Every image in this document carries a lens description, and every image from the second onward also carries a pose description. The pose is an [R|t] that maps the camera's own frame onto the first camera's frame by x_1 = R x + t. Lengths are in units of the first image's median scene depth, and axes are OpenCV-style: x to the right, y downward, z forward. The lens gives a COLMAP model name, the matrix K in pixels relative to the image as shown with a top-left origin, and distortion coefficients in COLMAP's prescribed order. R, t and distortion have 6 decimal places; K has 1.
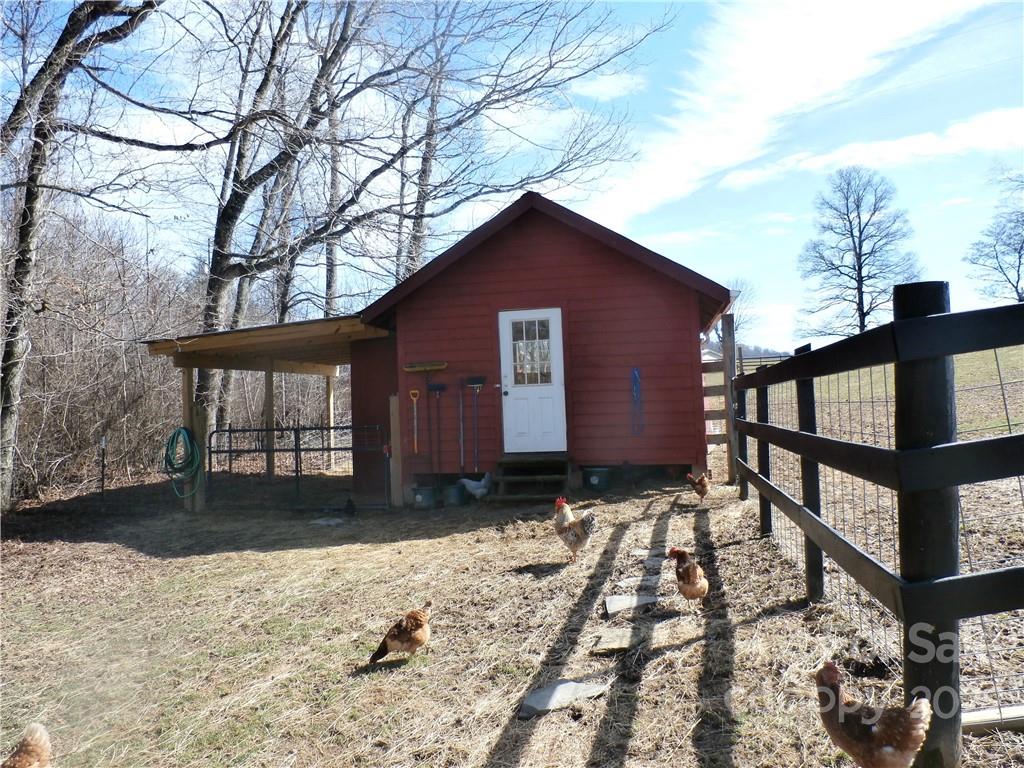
lens RADIAL K [[778.9, 0, 514.1], [0, 778.9, 377.2], [0, 0, 1]] dist [-0.016708, -0.000370]
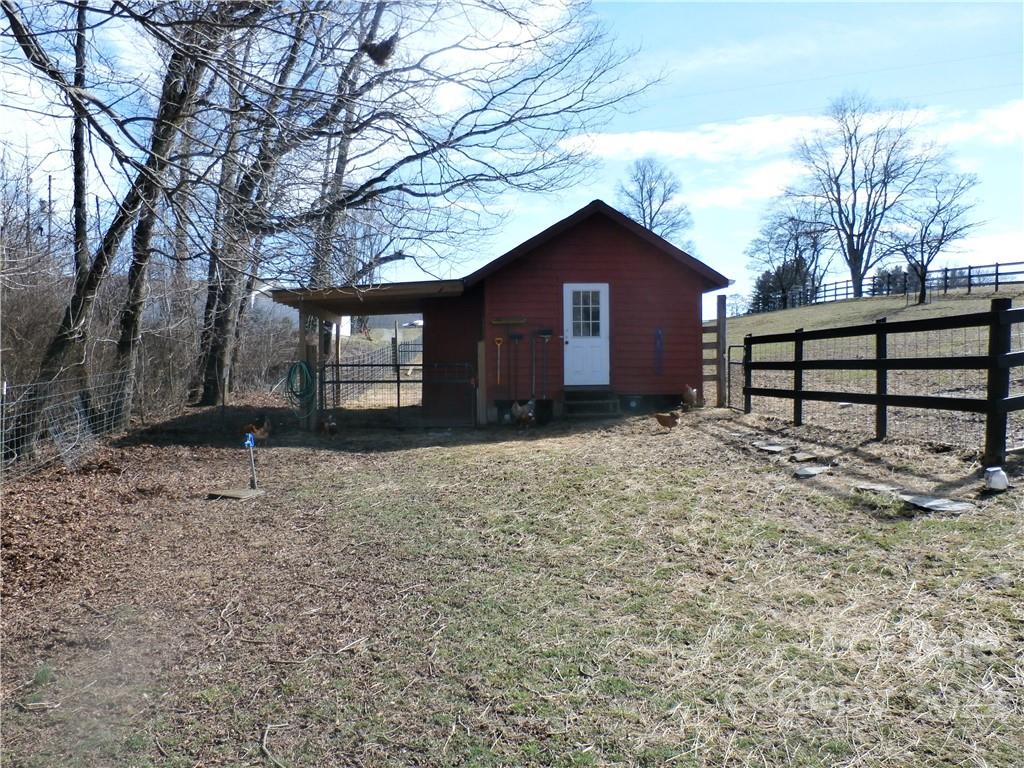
lens RADIAL K [[778.9, 0, 509.0], [0, 778.9, 389.6], [0, 0, 1]] dist [-0.016708, -0.000370]
pose [[0.958617, 0.020414, 0.283966, -0.495086], [-0.037943, 0.997689, 0.056366, 0.029613], [-0.282159, -0.064808, 0.957176, -0.302934]]
